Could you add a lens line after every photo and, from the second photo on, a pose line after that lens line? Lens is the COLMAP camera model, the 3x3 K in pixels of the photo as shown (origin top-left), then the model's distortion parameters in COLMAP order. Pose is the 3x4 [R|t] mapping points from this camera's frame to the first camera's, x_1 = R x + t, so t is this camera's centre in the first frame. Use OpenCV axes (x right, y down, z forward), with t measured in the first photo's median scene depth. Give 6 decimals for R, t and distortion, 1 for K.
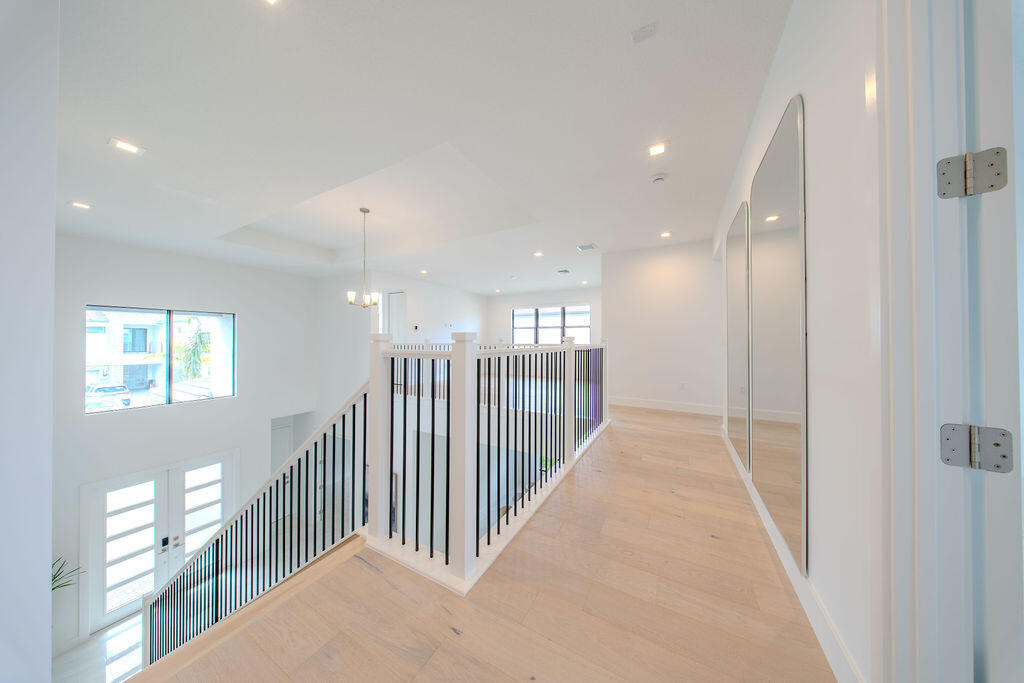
lens RADIAL K [[303.6, 0, 510.3], [0, 303.6, 339.6], [0, 0, 1]] dist [-0.005811, -0.000124]
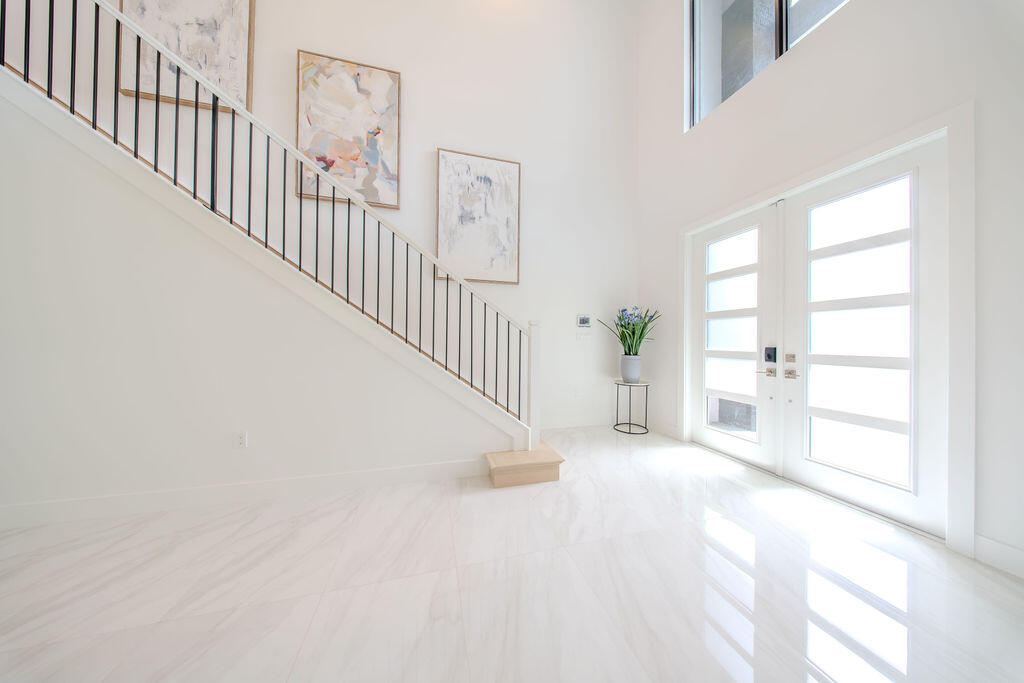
lens RADIAL K [[303.6, 0, 510.3], [0, 303.6, 339.6], [0, 0, 1]] dist [-0.005811, -0.000124]
pose [[-0.715956, -0.013365, -0.698018, -0.506925], [-0.007652, 0.999907, -0.011297, 0.650793], [0.698104, -0.002747, -0.715991, 1.043348]]
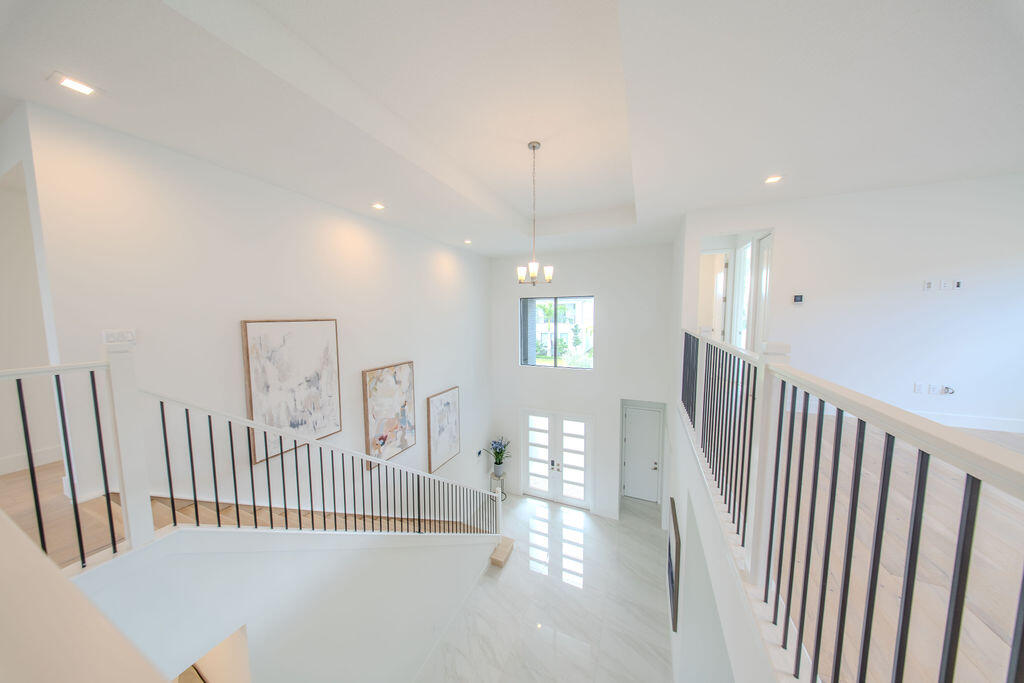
lens RADIAL K [[303.6, 0, 510.3], [0, 303.6, 339.6], [0, 0, 1]] dist [-0.005811, -0.000124]
pose [[0.088166, 0.083827, -0.992572, 0.196836], [0.013529, 0.996260, 0.085340, -0.029281], [0.996014, -0.020952, 0.086702, 0.682160]]
